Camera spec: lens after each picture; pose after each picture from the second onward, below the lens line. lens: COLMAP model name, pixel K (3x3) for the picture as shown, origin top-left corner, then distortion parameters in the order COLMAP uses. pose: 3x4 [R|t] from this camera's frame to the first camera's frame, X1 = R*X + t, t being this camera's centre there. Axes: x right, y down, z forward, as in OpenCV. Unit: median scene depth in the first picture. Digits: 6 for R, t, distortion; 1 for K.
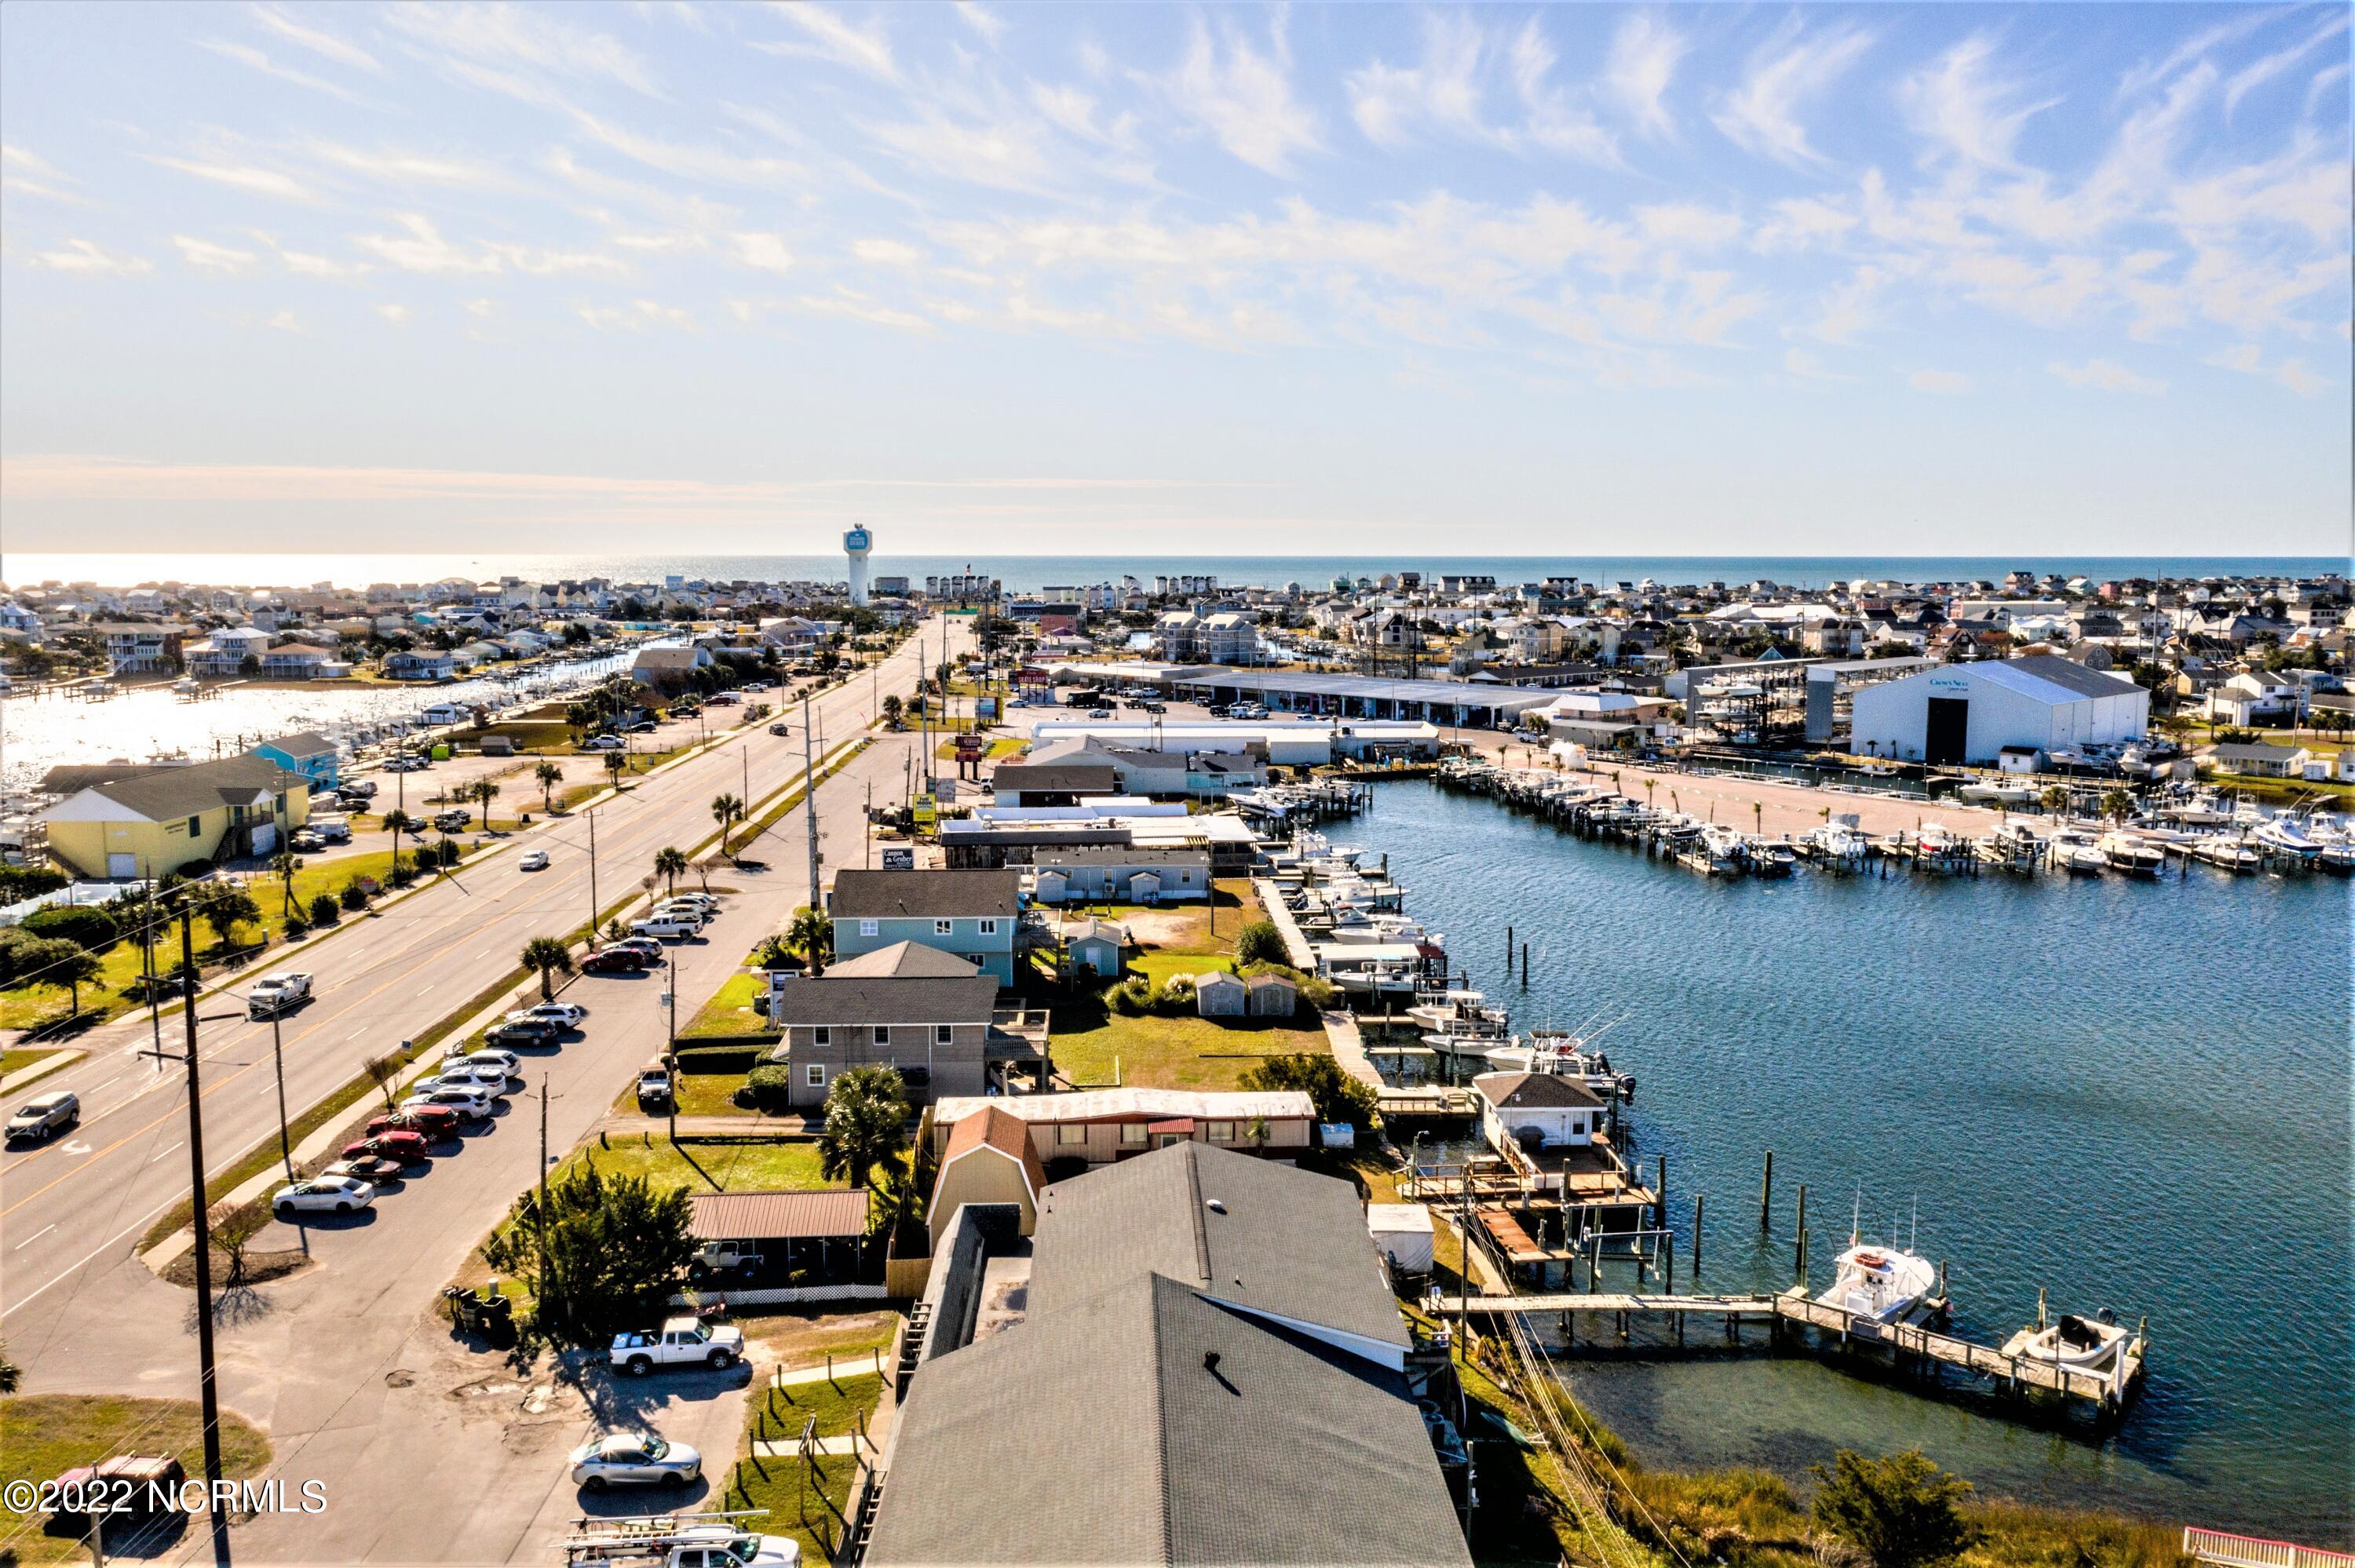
lens RADIAL K [[1865.5, 0, 1176.0], [0, 1865.5, 767.2], [0, 0, 1]] dist [-0.005724, 0.014856]
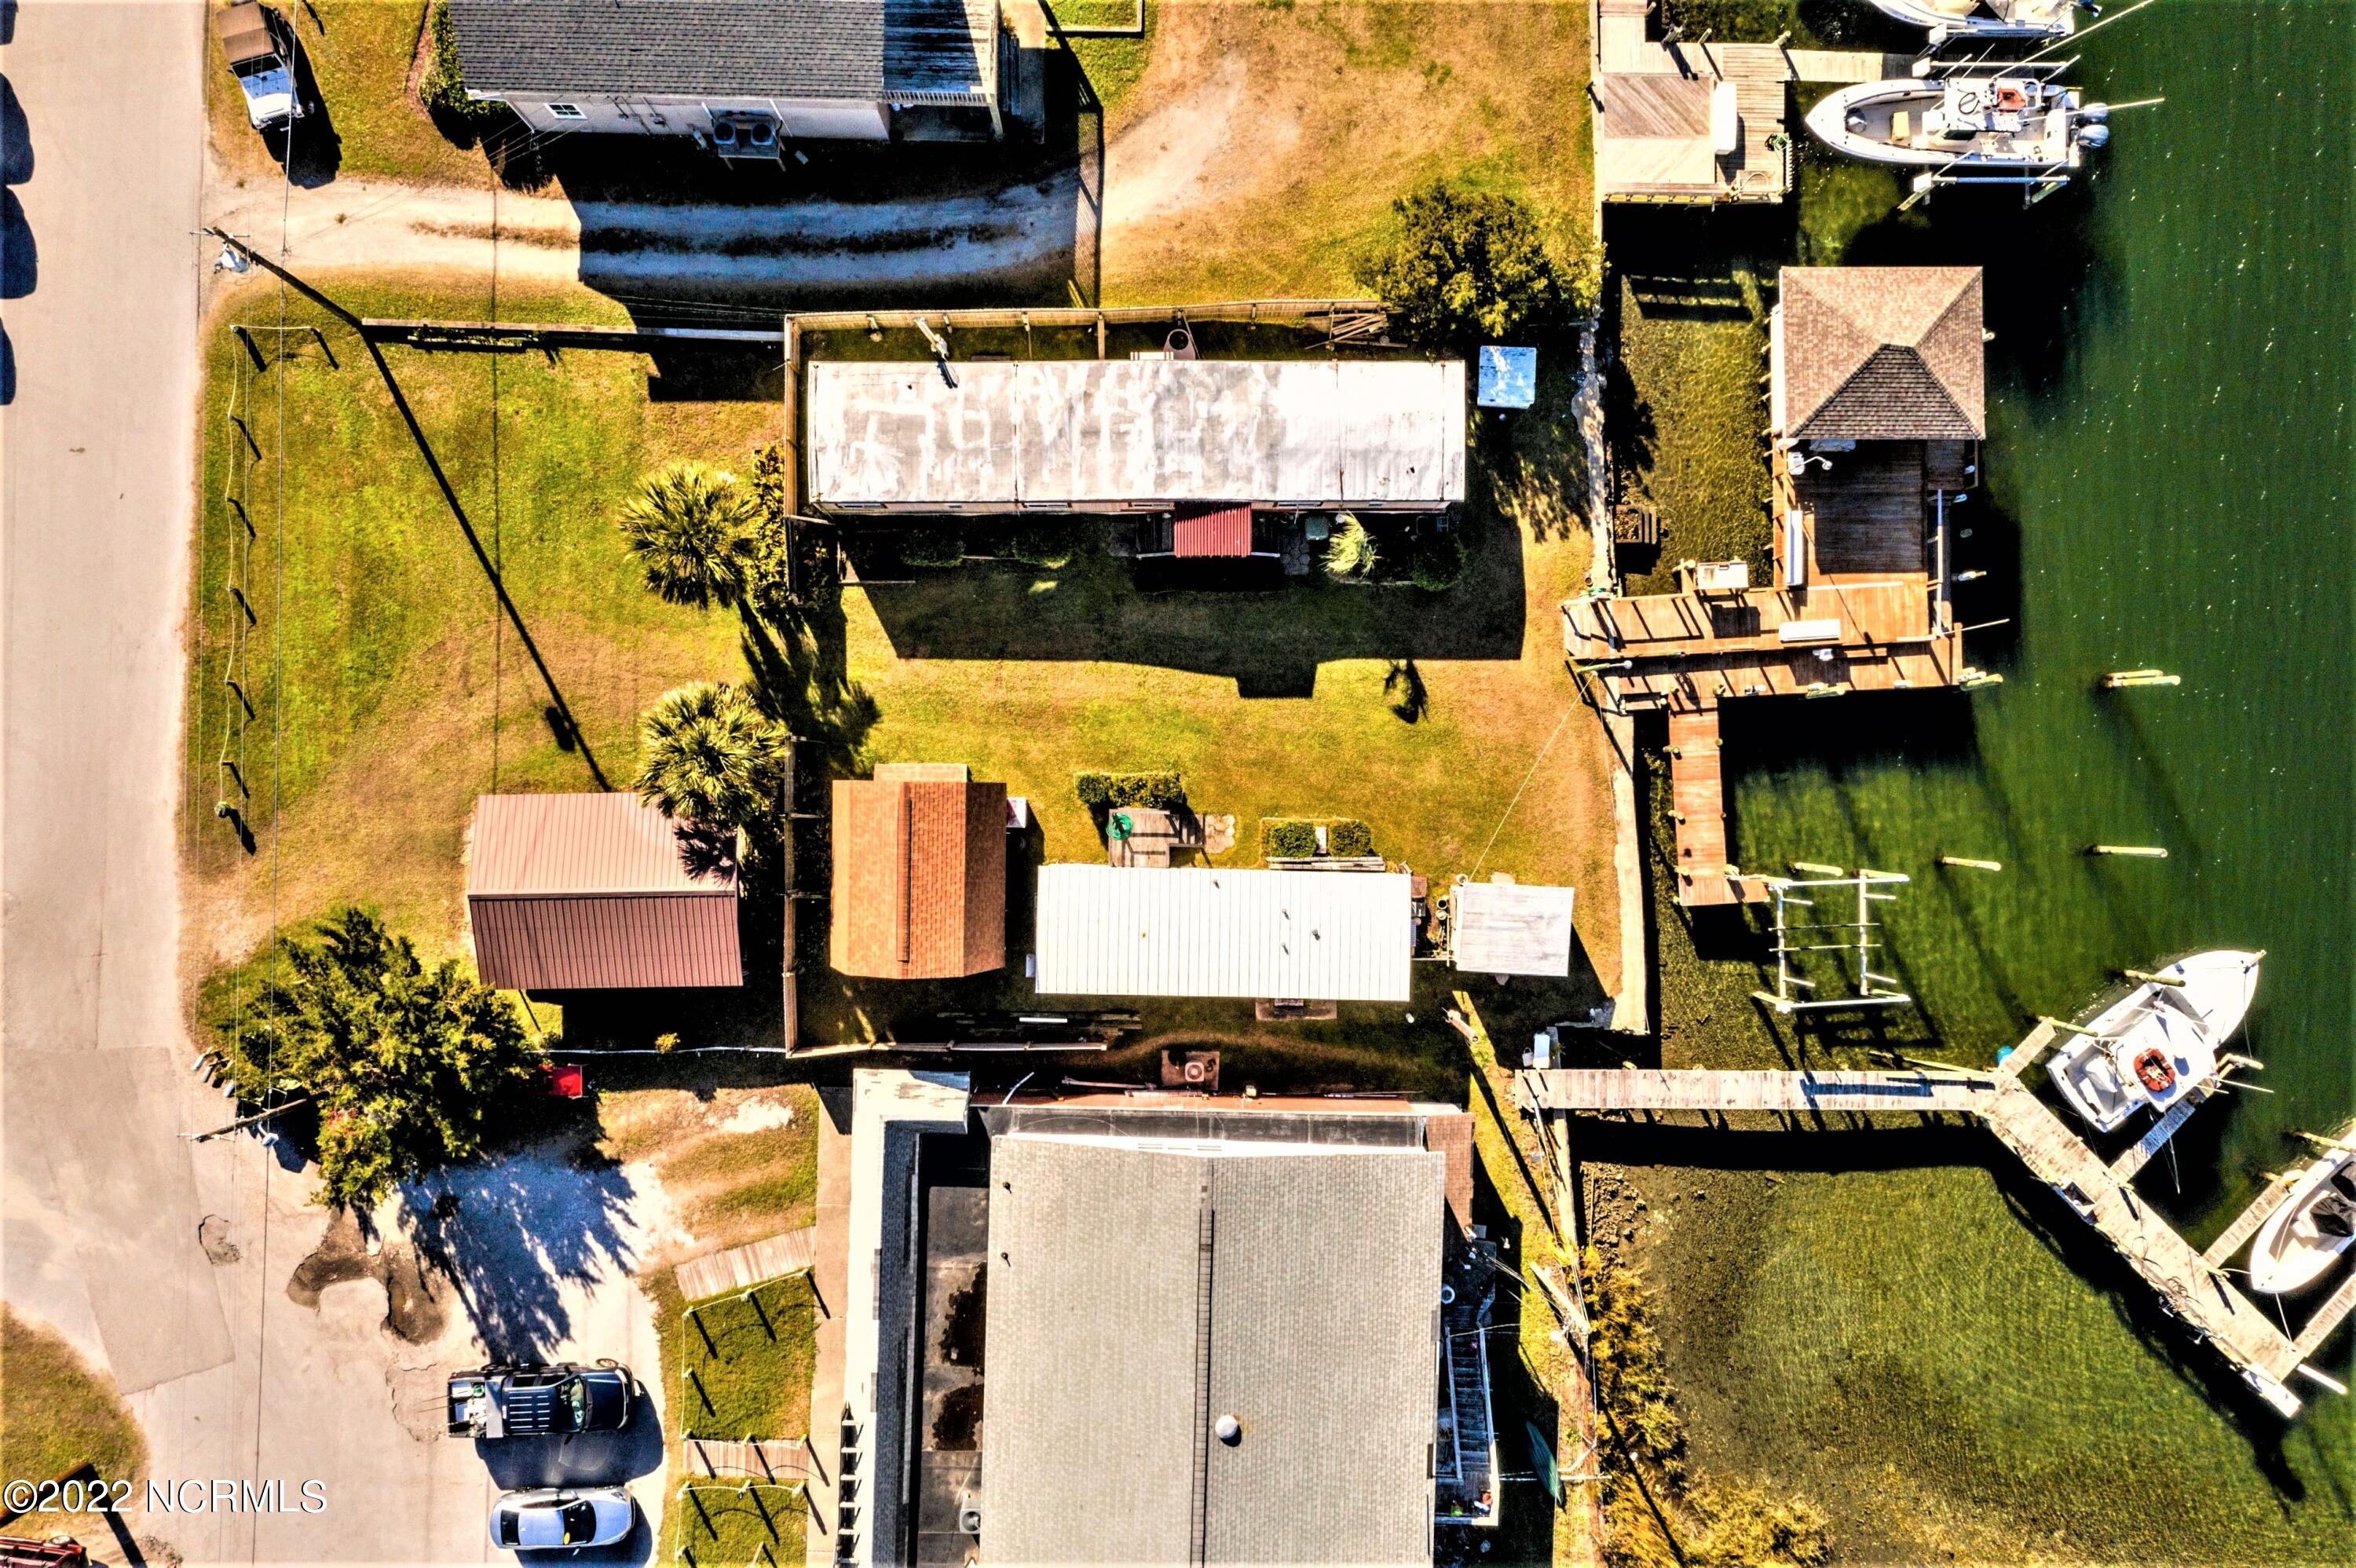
lens RADIAL K [[1866.3, 0, 1176.5], [0, 1866.3, 767.2], [0, 0, 1]] dist [-0.005724, 0.014856]
pose [[0.998169, 0.058906, 0.013762, -0.003633], [-0.019890, 0.104730, 0.994302, -0.077899], [0.057129, -0.992755, 0.105710, 0.172850]]
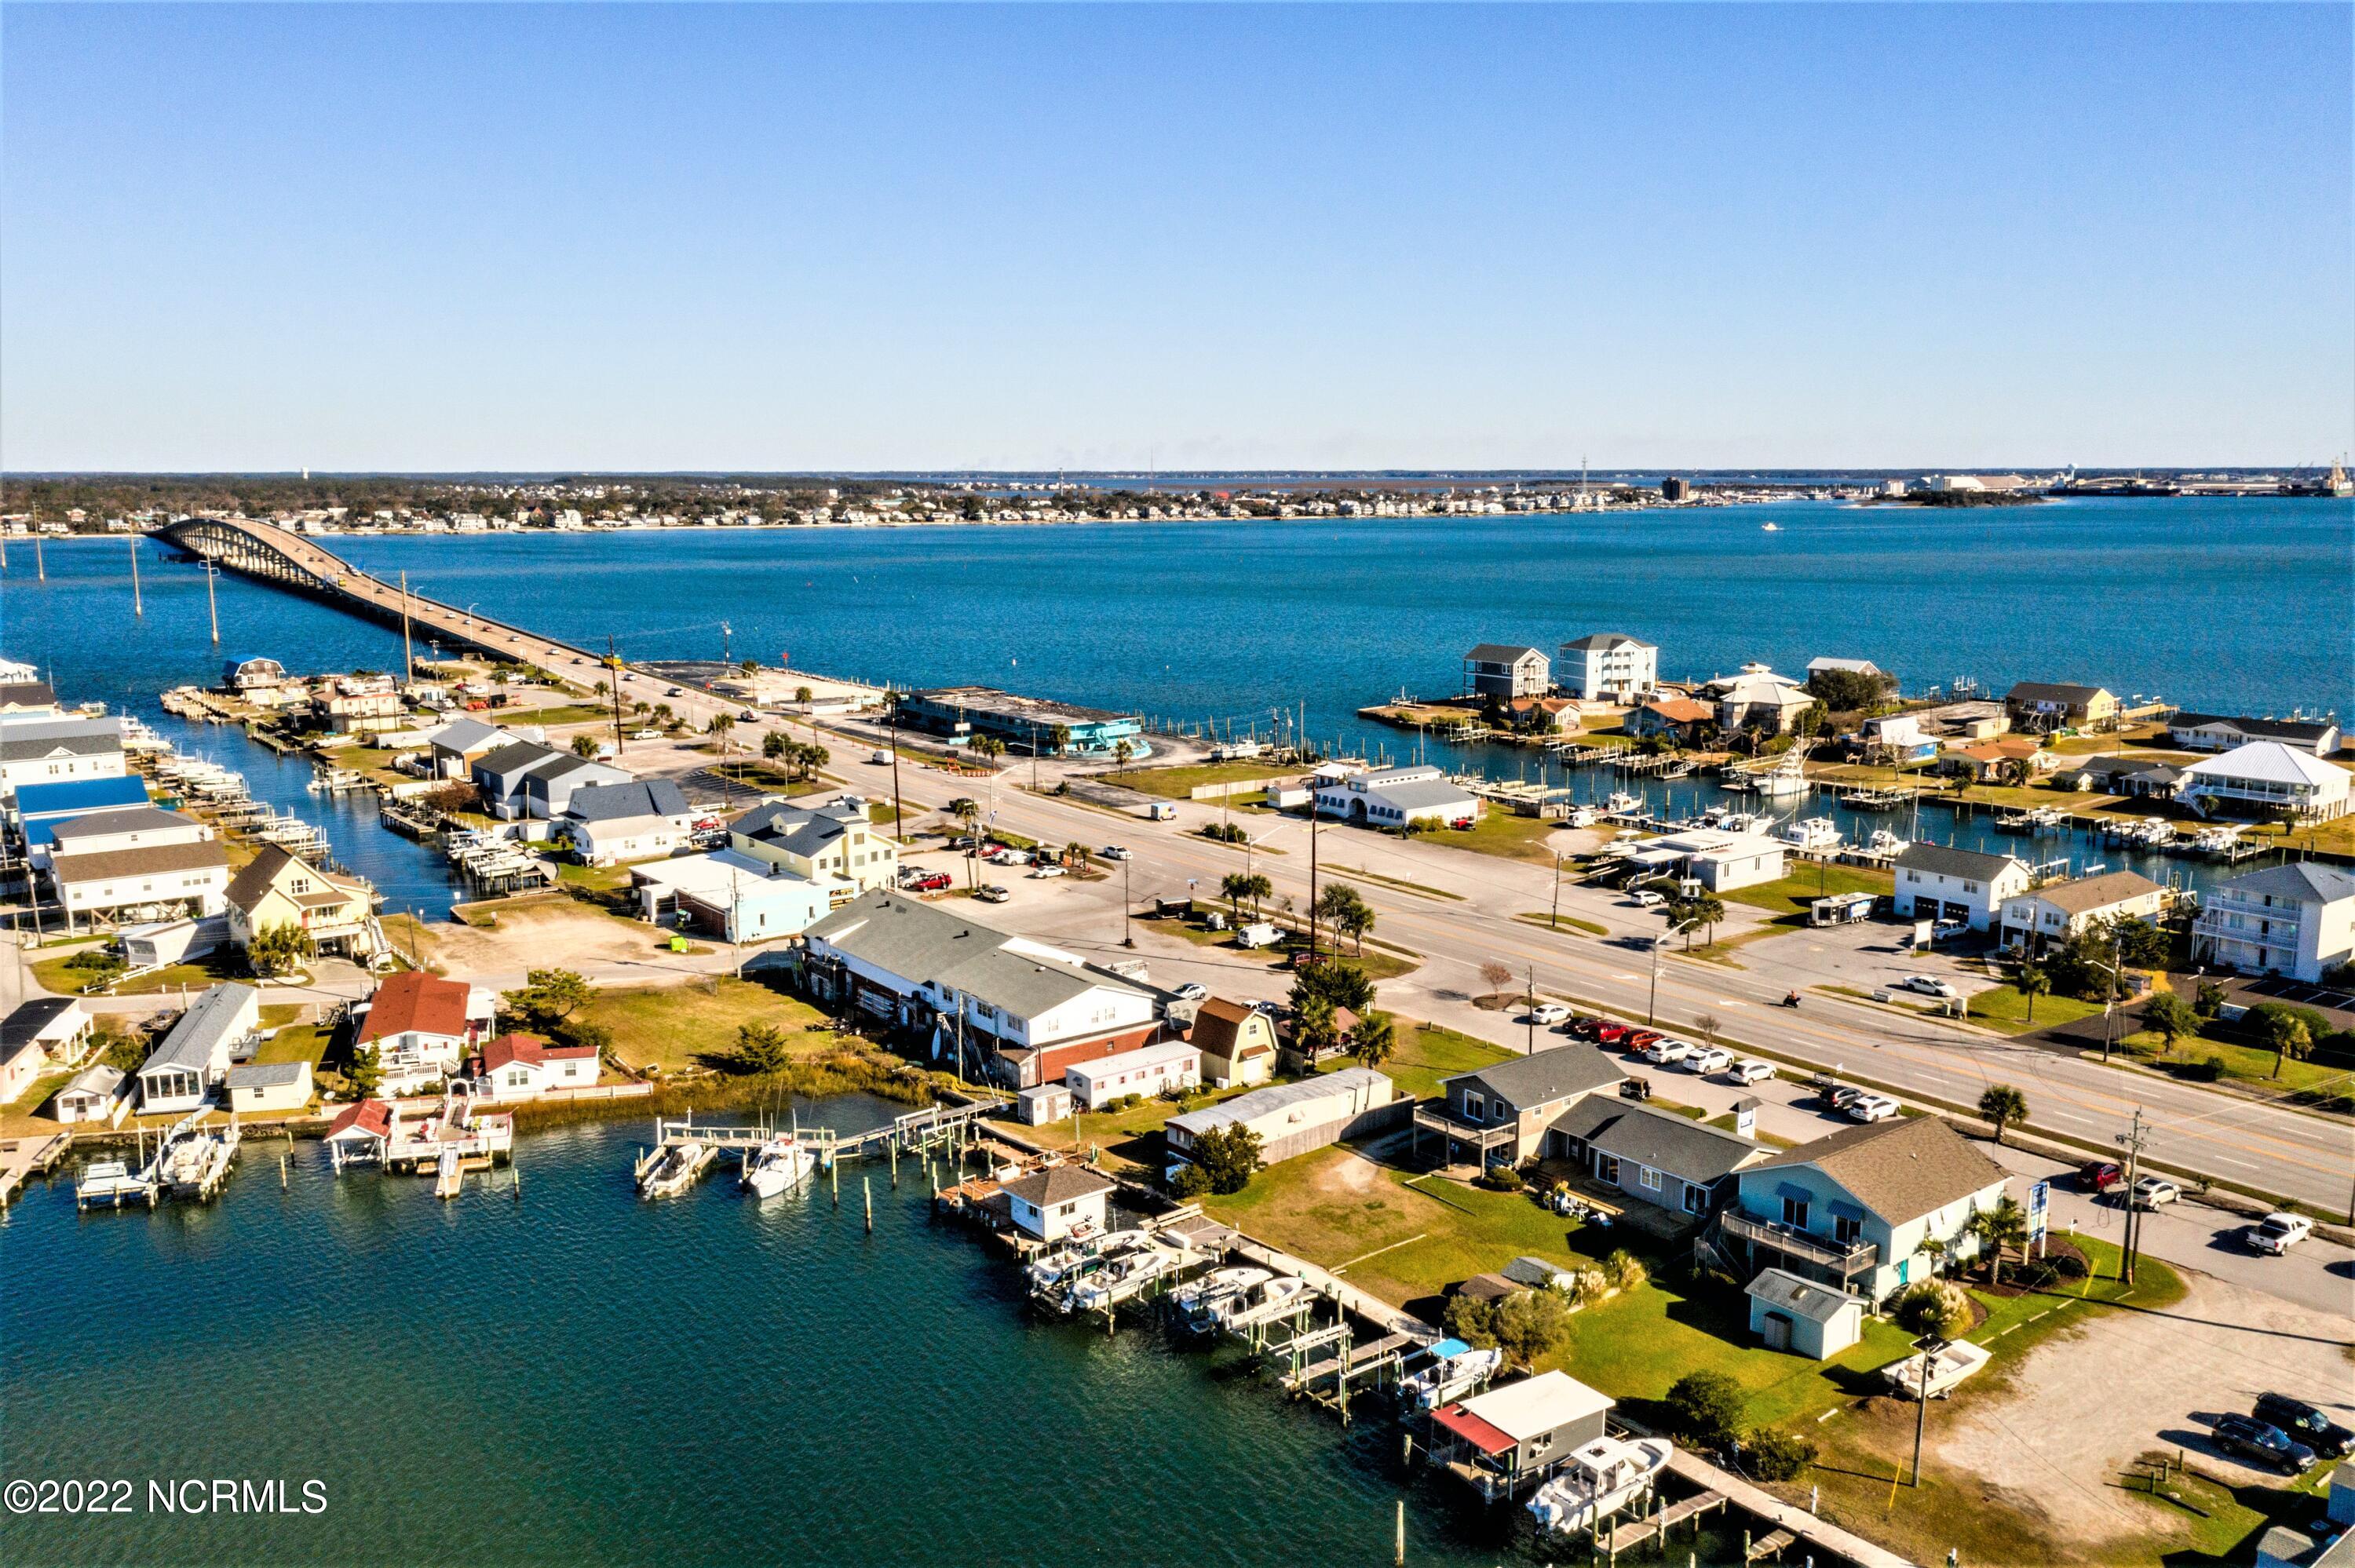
lens RADIAL K [[1865.5, 0, 1176.0], [0, 1865.5, 767.2], [0, 0, 1]] dist [-0.005724, 0.014856]
pose [[-0.813429, 0.091982, -0.574346, 0.175053], [-0.063551, 0.967452, 0.244944, -0.086382], [0.578183, 0.235745, -0.781108, 0.417274]]
